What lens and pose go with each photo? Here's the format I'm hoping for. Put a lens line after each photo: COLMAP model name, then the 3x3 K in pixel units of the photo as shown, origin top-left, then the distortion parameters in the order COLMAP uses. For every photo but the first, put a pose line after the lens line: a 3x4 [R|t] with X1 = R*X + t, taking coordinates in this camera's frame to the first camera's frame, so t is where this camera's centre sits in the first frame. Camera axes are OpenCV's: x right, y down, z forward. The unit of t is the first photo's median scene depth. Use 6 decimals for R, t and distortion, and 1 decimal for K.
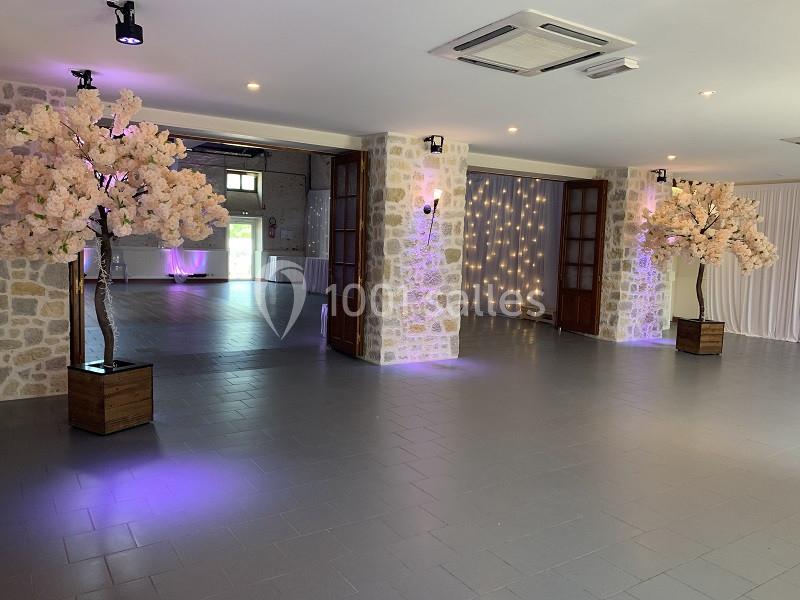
lens RADIAL K [[619.7, 0, 399.5], [0, 619.7, 299.3], [0, 0, 1]] dist [0.013142, 0.003349]
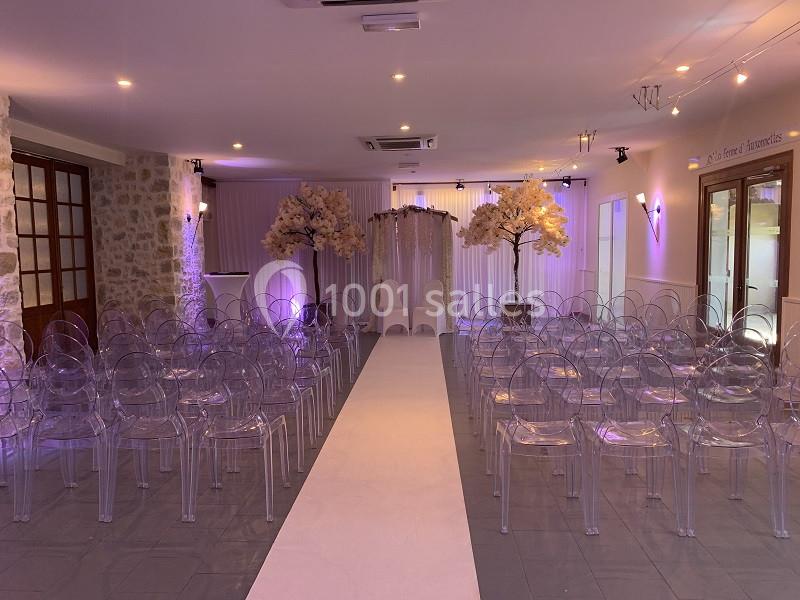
lens RADIAL K [[619.7, 0, 398.8], [0, 619.7, 300.2], [0, 0, 1]] dist [0.013142, 0.003349]
pose [[0.596828, -0.104826, 0.795492, -0.155908], [0.106113, 0.993033, 0.051244, -0.016849], [-0.795322, 0.053828, 0.603793, 0.216366]]
